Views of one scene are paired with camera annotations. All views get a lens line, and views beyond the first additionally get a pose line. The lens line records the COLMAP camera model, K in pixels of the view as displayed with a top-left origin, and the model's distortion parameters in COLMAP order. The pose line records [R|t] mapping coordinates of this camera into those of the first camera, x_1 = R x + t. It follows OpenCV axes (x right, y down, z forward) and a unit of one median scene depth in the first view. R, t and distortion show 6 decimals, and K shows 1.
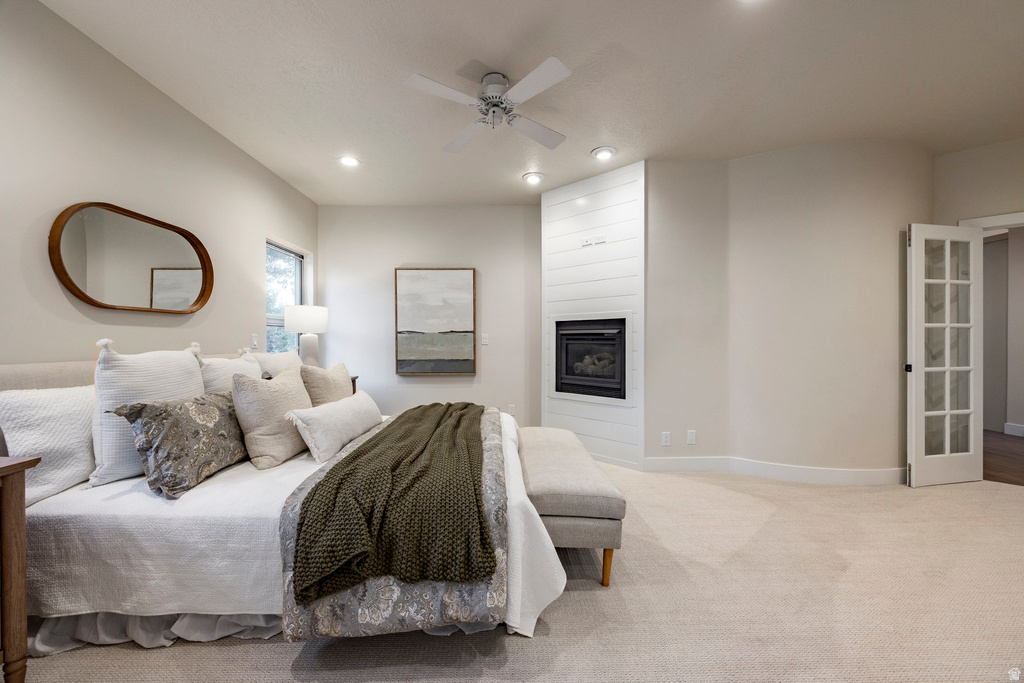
lens RADIAL K [[397.7, 0, 501.4], [0, 397.7, 343.1], [0, 0, 1]] dist [-0.003343, 0.000064]
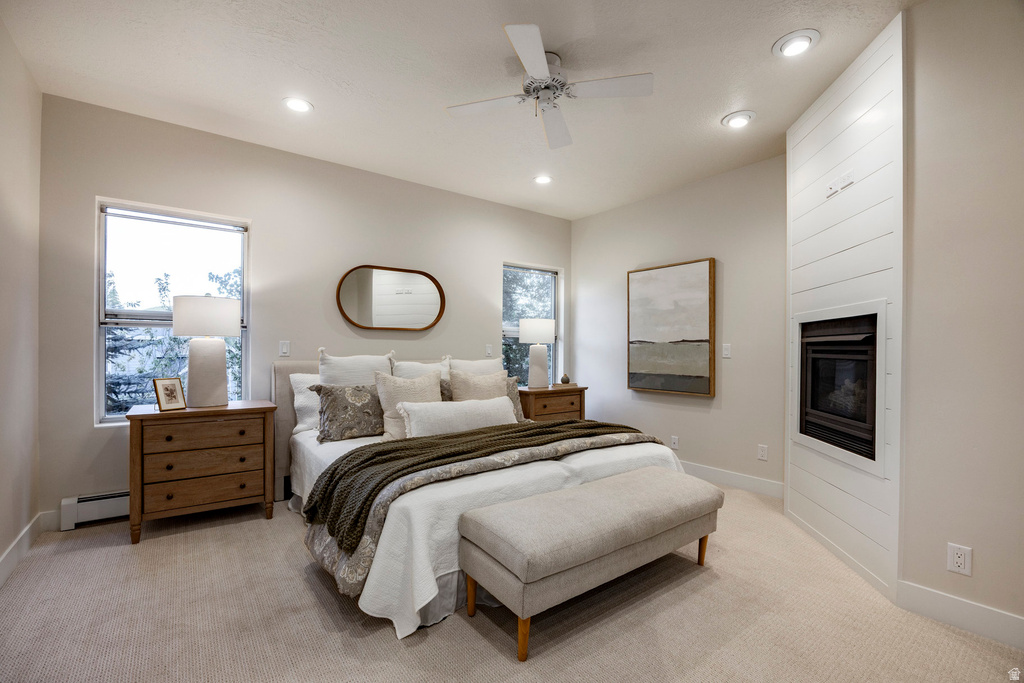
lens RADIAL K [[443.9, 0, 509.4], [0, 443.9, 352.7], [0, 0, 1]] dist [-0.020373, -0.000683]
pose [[0.593567, 0.011508, -0.804702, 0.429846], [-0.015948, 0.999870, 0.002536, -0.001714], [0.804627, 0.011328, 0.593673, 0.204521]]
